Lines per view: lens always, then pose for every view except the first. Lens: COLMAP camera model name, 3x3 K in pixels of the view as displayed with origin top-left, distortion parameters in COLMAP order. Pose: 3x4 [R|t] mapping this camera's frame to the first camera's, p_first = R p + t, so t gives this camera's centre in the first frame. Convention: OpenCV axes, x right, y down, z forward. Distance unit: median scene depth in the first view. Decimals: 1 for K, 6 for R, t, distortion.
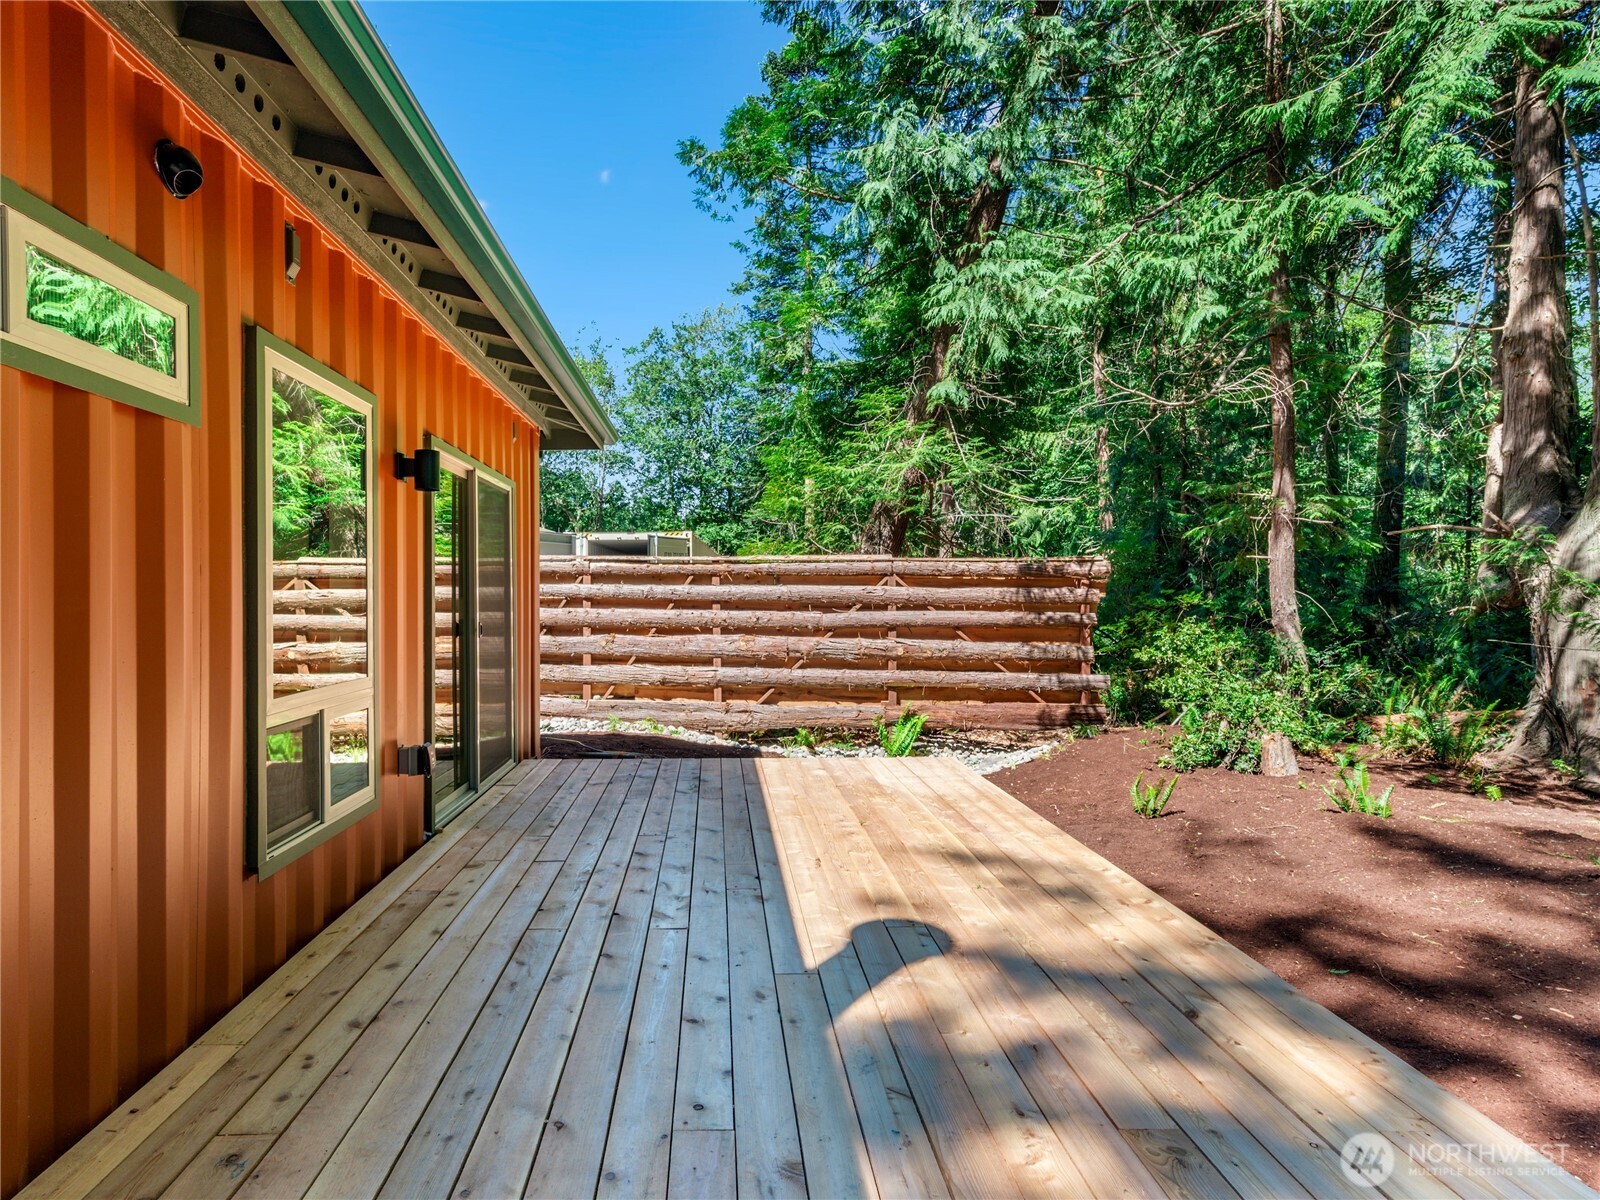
lens RADIAL K [[883.1, 0, 801.4], [0, 883.1, 604.3], [0, 0, 1]] dist [0.009882, 0.000605]
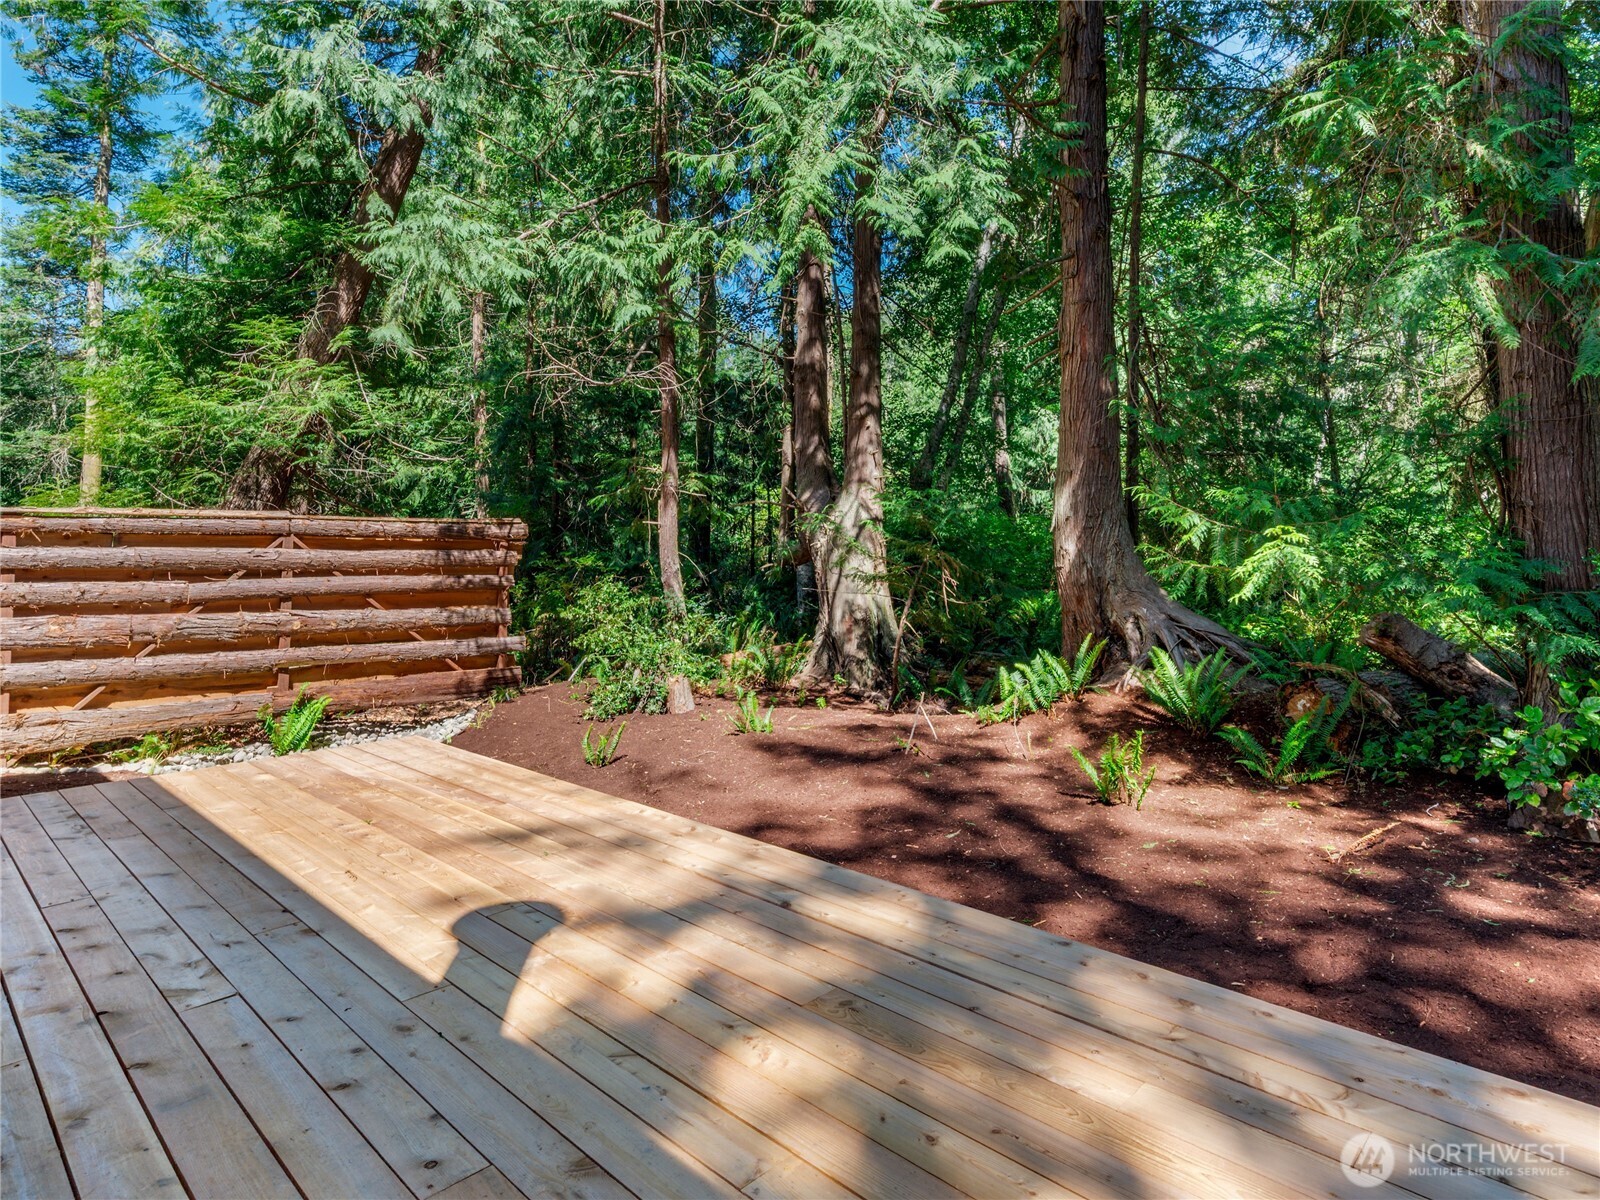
lens RADIAL K [[883.1, 0, 831.8], [0, 883.1, 486.2], [0, 0, 1]] dist [0.009882, 0.000605]
pose [[0.710831, 0.049074, 0.701649, -0.134786], [0.015049, 0.996274, -0.084926, 0.000179], [-0.703202, 0.070927, 0.707444, 0.024026]]
